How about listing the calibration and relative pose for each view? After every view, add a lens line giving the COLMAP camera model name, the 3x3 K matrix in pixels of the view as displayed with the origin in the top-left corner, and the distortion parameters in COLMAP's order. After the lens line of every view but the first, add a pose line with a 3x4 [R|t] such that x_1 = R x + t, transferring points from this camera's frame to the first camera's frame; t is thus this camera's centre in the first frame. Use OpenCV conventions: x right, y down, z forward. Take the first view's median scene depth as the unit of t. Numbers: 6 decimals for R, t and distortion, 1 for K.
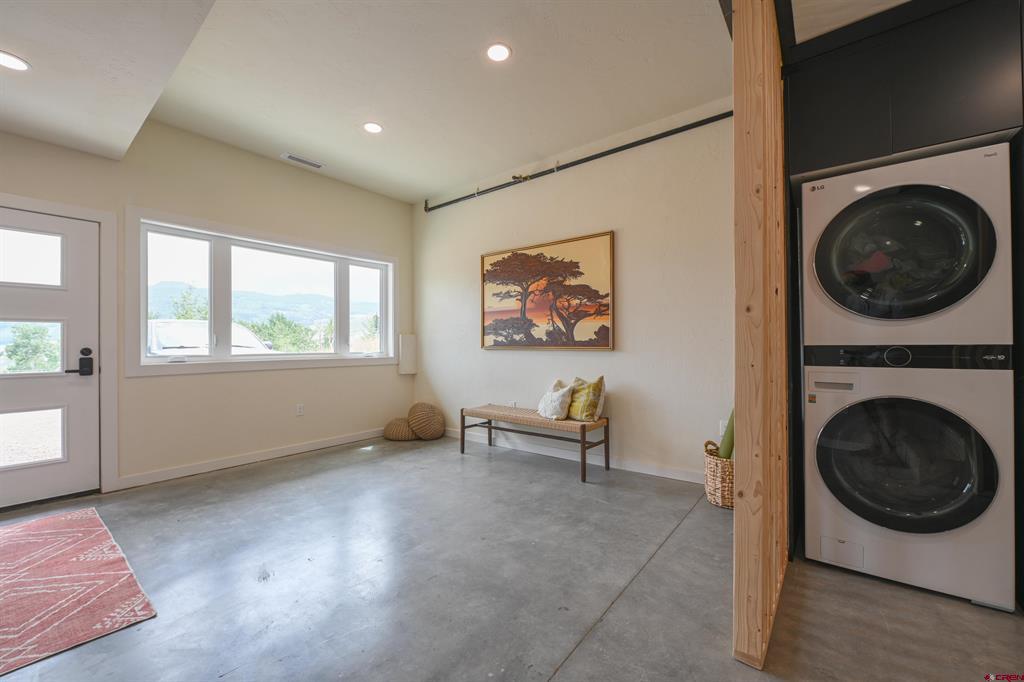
lens RADIAL K [[404.9, 0, 511.0], [0, 404.9, 342.9], [0, 0, 1]] dist [-0.009153, -0.000115]
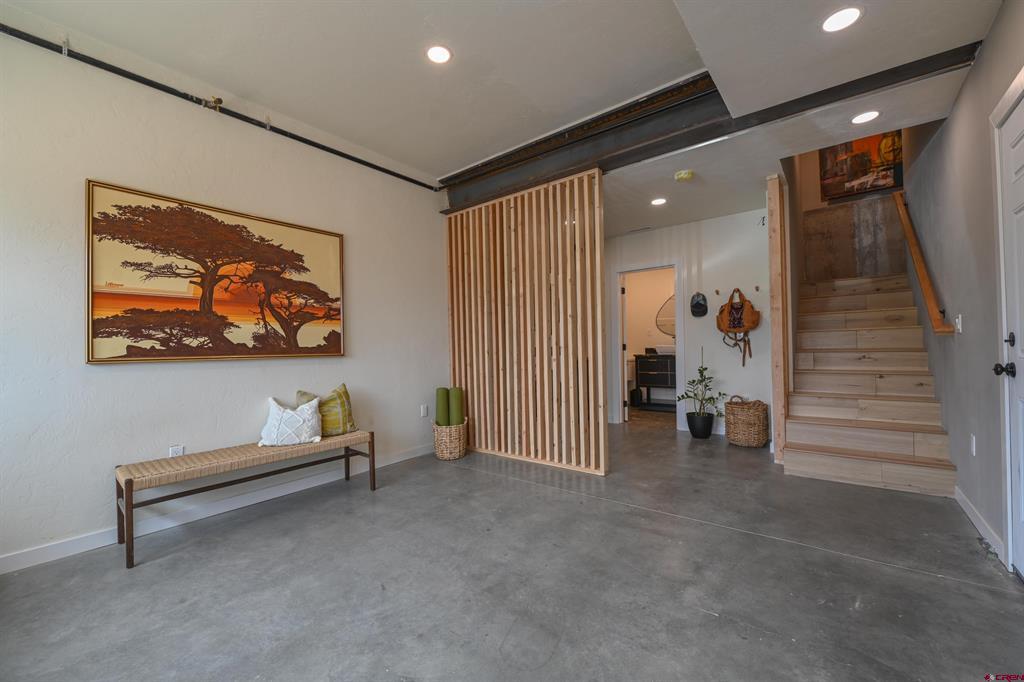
lens RADIAL K [[404.9, 0, 511.0], [0, 404.9, 342.9], [0, 0, 1]] dist [-0.009153, -0.000115]
pose [[0.005518, 0.015886, 0.999859, -0.720401], [0.018250, 0.999706, -0.015984, 0.008108], [-0.999818, 0.018335, 0.005227, 0.589317]]
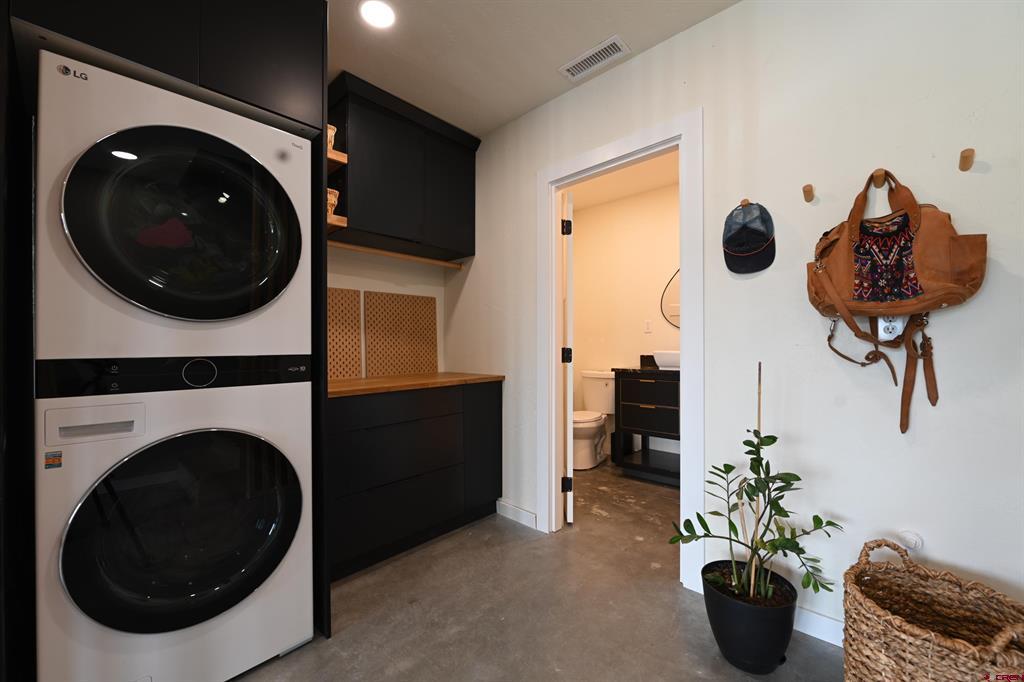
lens RADIAL K [[404.9, 0, 511.0], [0, 404.9, 342.9], [0, 0, 1]] dist [-0.009153, -0.000115]
pose [[0.086247, 0.016190, 0.996142, 0.151584], [0.003230, 0.999858, -0.016530, -0.002487], [-0.996269, 0.004643, 0.086182, 0.196418]]
